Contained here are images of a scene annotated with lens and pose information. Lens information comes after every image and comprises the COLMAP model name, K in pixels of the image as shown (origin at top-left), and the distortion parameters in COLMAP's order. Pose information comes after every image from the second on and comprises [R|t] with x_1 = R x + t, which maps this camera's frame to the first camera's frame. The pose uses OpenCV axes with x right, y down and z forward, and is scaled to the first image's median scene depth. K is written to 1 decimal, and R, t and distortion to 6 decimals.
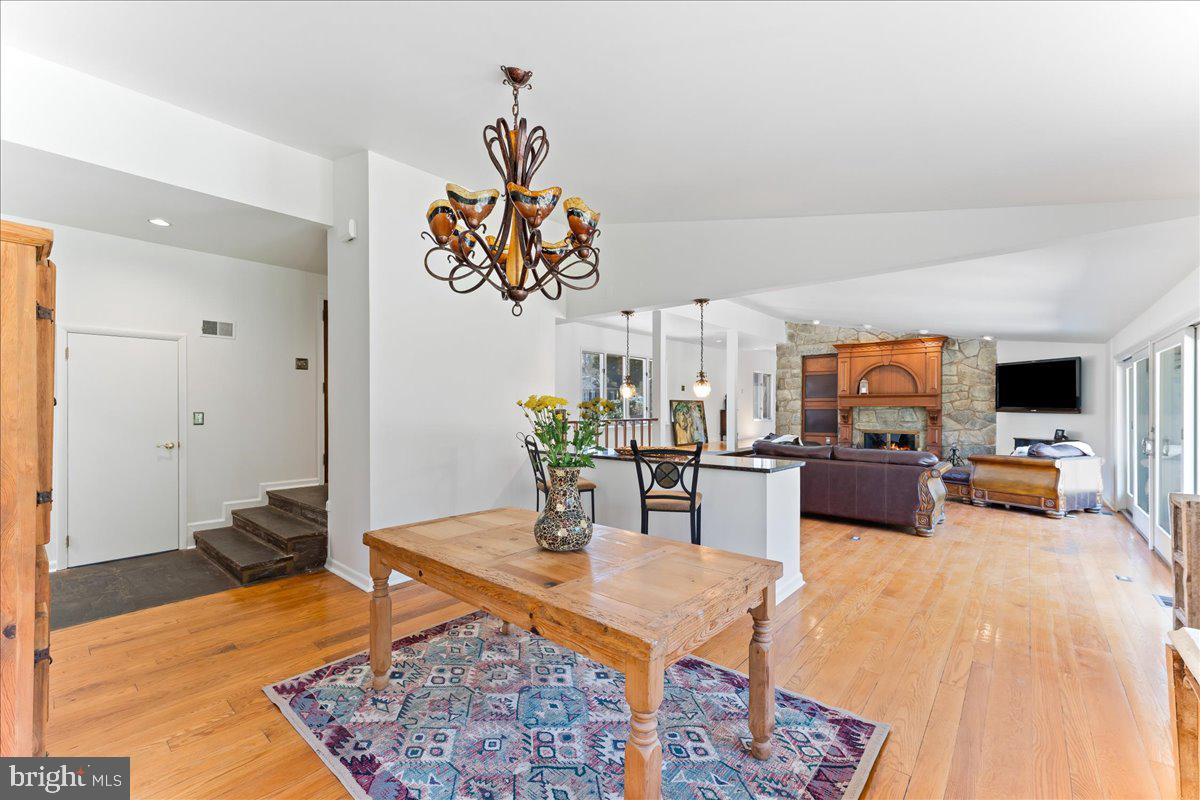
lens RADIAL K [[488.7, 0, 598.2], [0, 488.7, 408.1], [0, 0, 1]] dist [-0.000176, -0.000122]
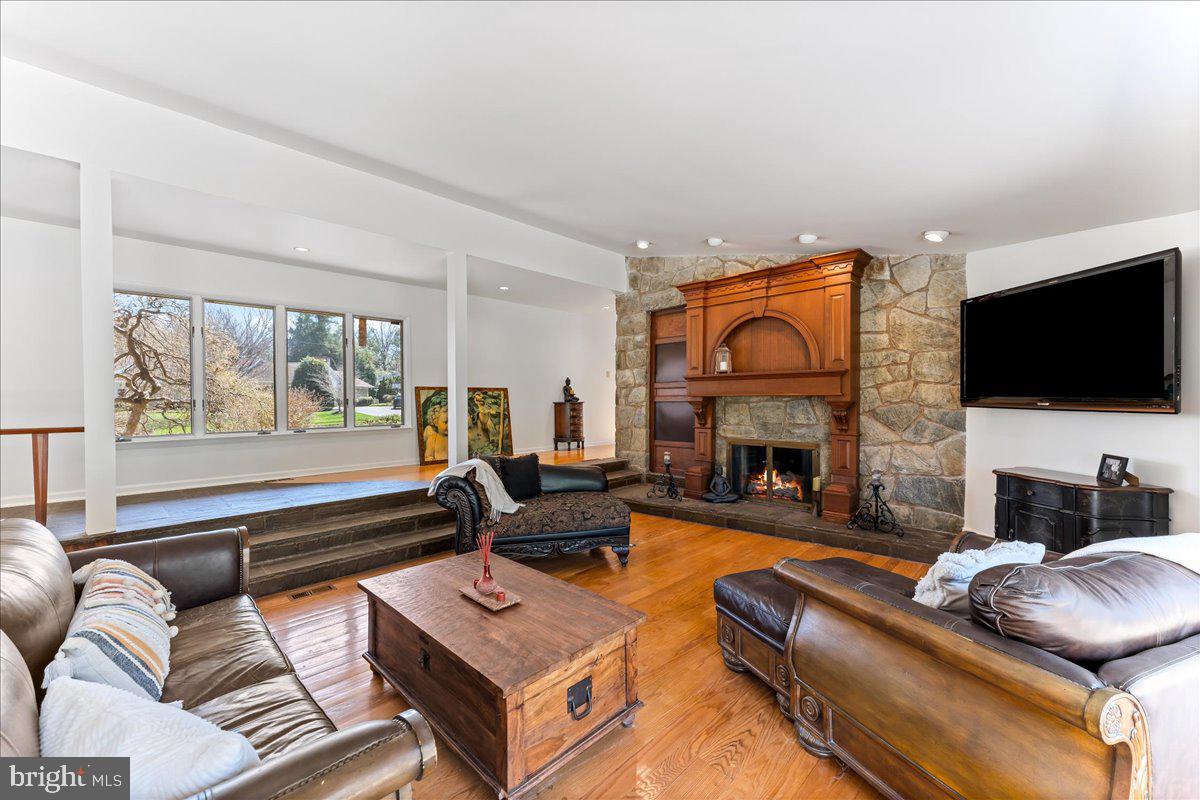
lens RADIAL K [[472.5, 0, 602.0], [0, 472.5, 401.9], [0, 0, 1]] dist [0.002120, 0.000181]
pose [[0.998179, -0.003872, -0.060204, 0.474749], [0.004181, 0.999979, 0.005010, -0.000329], [0.060183, -0.005252, 0.998174, 0.507108]]
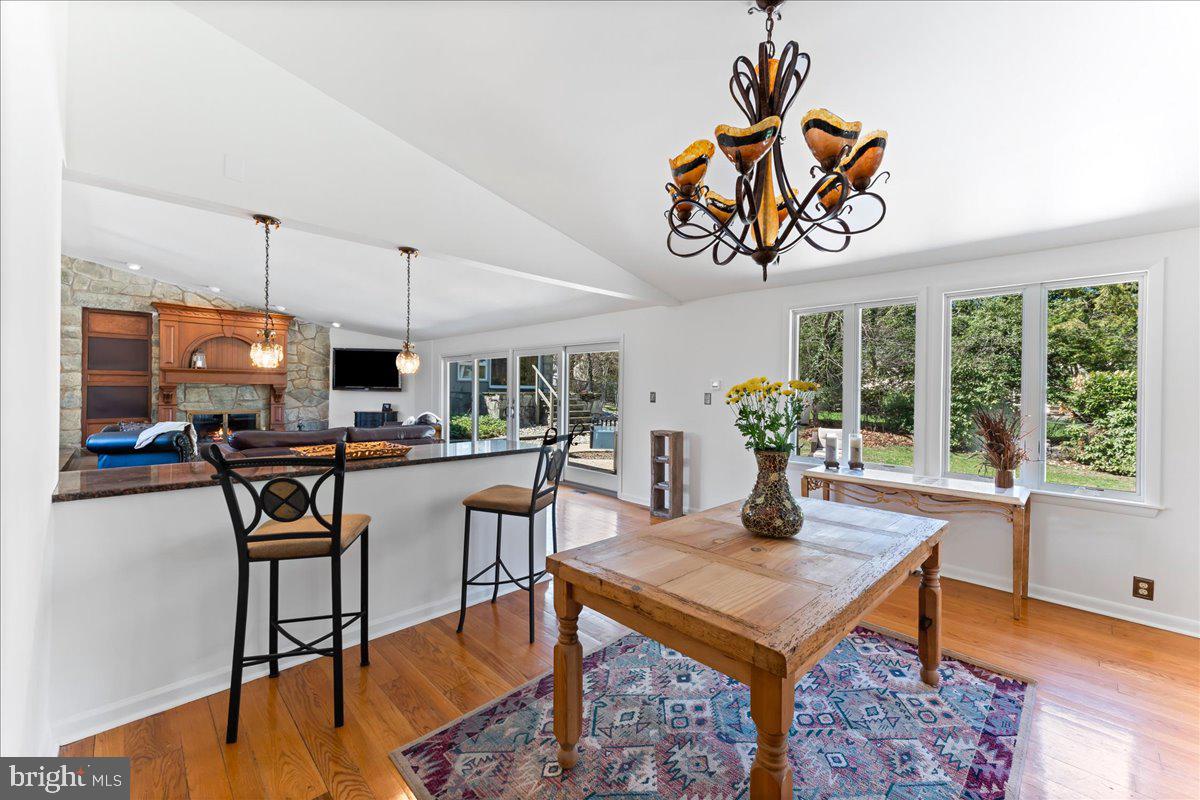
lens RADIAL K [[484.8, 0, 581.8], [0, 484.8, 391.4], [0, 0, 1]] dist [0.028765, -0.000014]
pose [[0.092438, -0.006781, 0.995695, -0.252206], [-0.011848, 0.999899, 0.007910, -0.004685], [-0.995648, -0.012528, 0.092348, 0.294054]]
